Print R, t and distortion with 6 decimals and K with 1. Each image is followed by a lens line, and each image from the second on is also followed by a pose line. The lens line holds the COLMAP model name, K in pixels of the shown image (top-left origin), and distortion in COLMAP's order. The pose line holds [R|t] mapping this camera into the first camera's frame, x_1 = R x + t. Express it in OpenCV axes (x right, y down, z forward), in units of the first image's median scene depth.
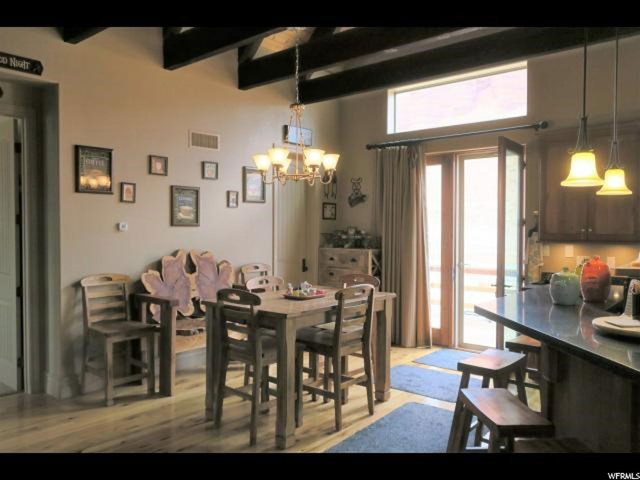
lens RADIAL K [[500.8, 0, 322.7], [0, 500.8, 243.3], [0, 0, 1]] dist [-0.000802, 0.000091]
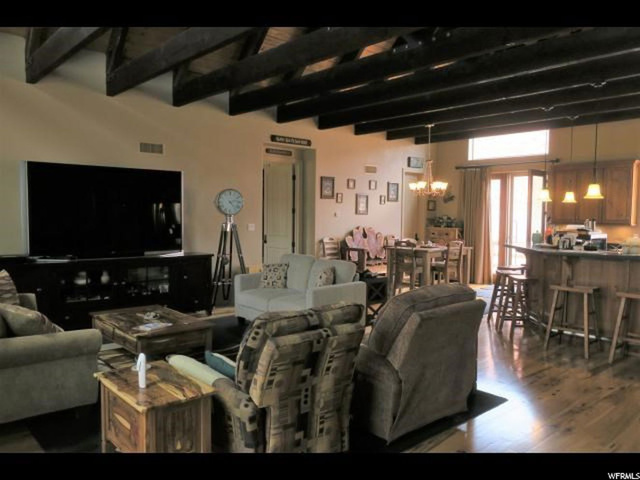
lens RADIAL K [[500.8, 0, 322.7], [0, 500.8, 243.3], [0, 0, 1]] dist [-0.000802, 0.000091]
pose [[0.990783, 0.014196, -0.134709, -0.162019], [-0.010658, 0.999580, 0.026949, 0.028471], [0.135035, -0.025265, 0.990519, -0.967457]]
